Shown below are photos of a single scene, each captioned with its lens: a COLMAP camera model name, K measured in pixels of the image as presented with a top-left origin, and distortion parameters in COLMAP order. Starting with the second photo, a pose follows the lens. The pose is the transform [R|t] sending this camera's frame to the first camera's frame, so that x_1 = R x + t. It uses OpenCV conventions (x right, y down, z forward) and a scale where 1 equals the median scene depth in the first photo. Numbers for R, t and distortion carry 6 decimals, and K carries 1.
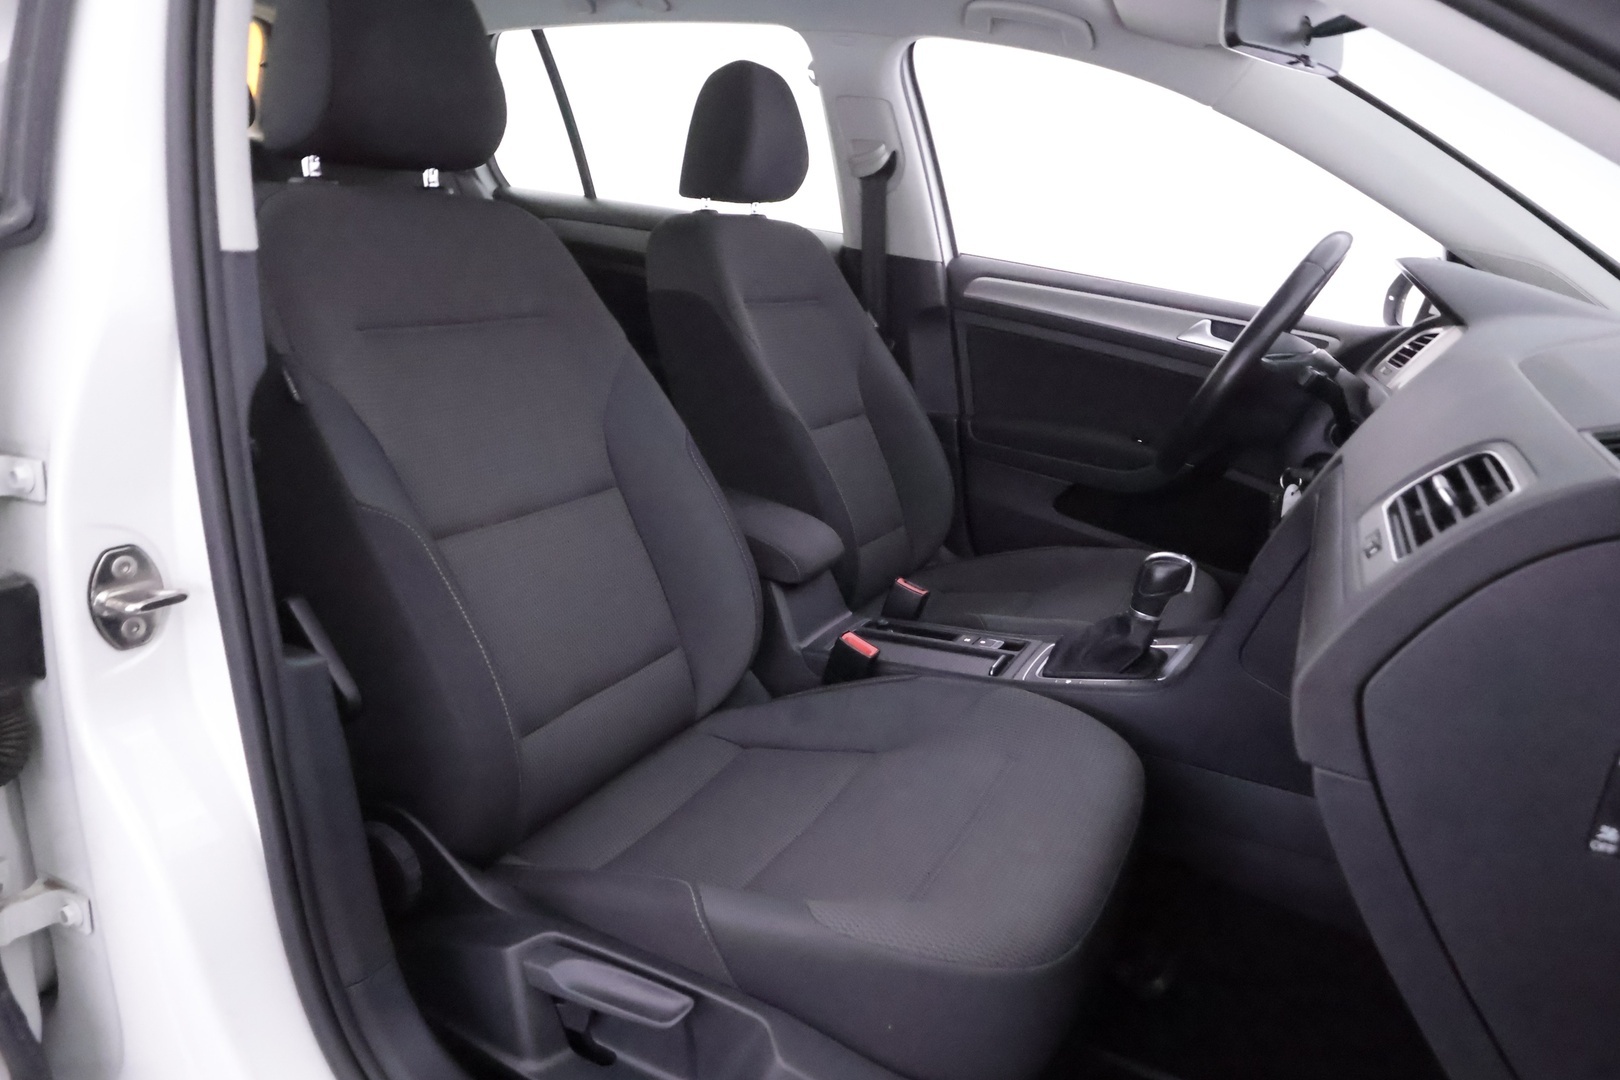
lens RADIAL K [[1107.8, 0, 806.0], [0, 1107.8, 547.0], [0, 0, 1]] dist [0.002000, 0.001589]
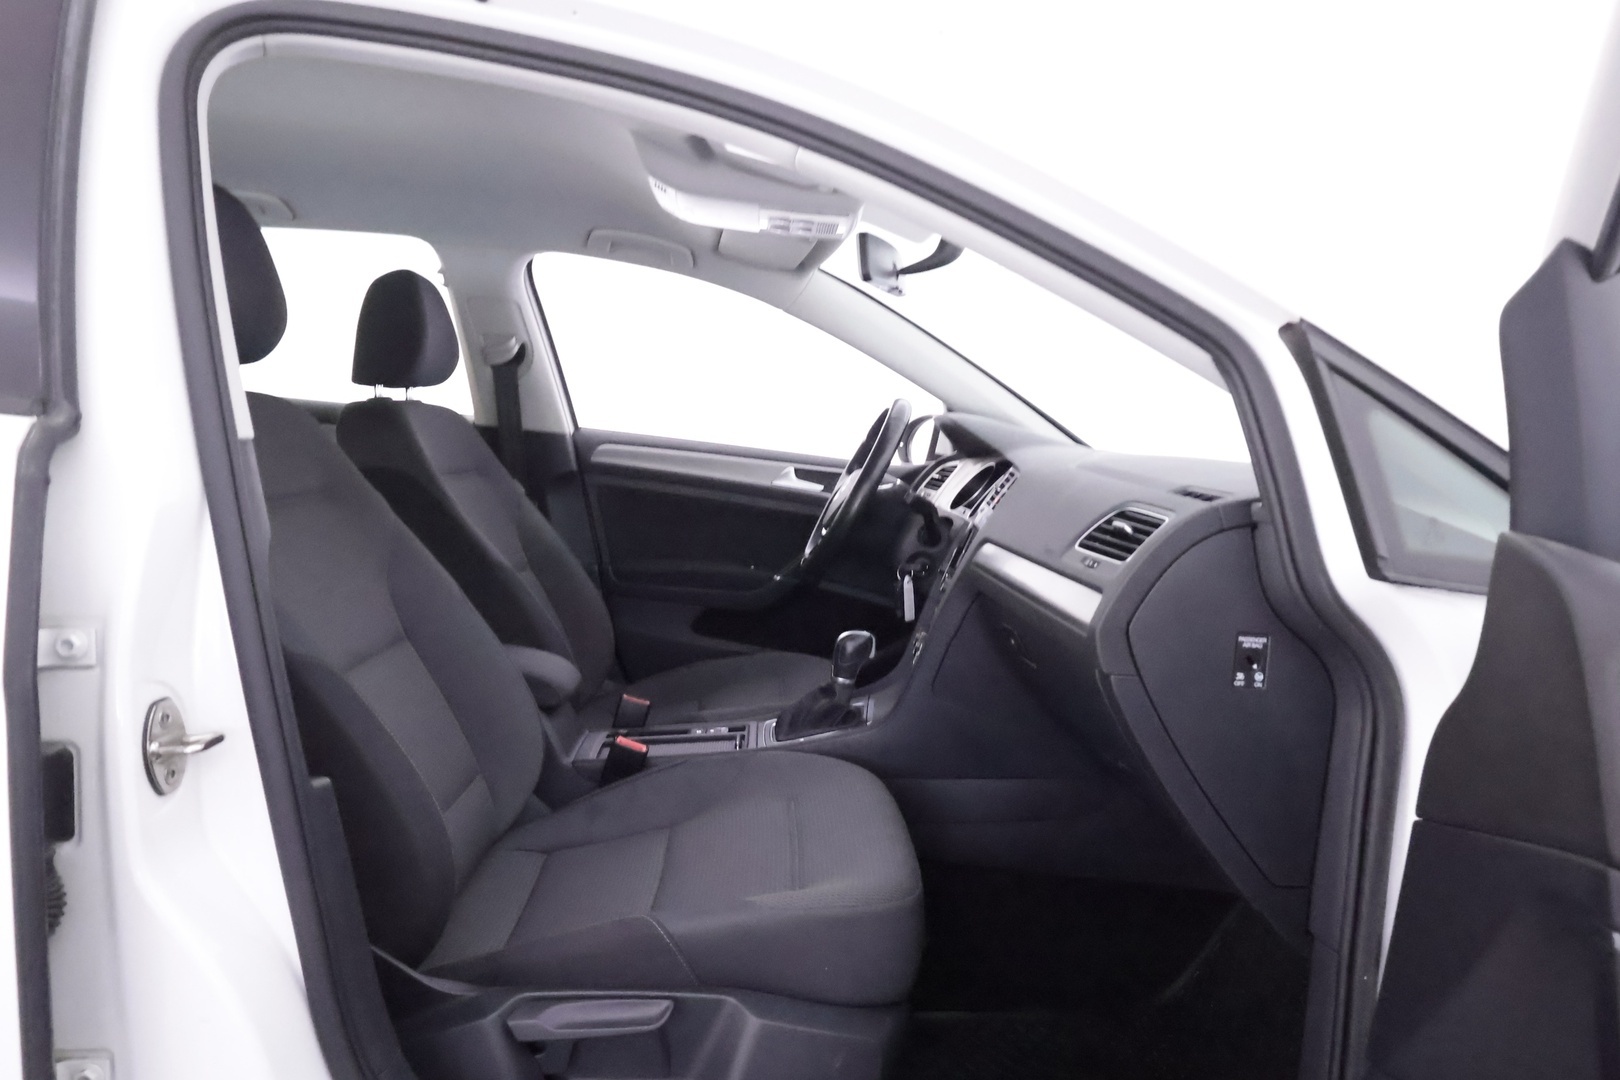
lens RADIAL K [[1107.8, 0, 806.0], [0, 1107.8, 547.0], [0, 0, 1]] dist [0.002000, 0.001589]
pose [[0.882233, -0.093680, 0.461400, -0.273564], [0.161492, 0.980763, -0.109657, 0.035061], [-0.442251, 0.171255, 0.880390, -0.148713]]
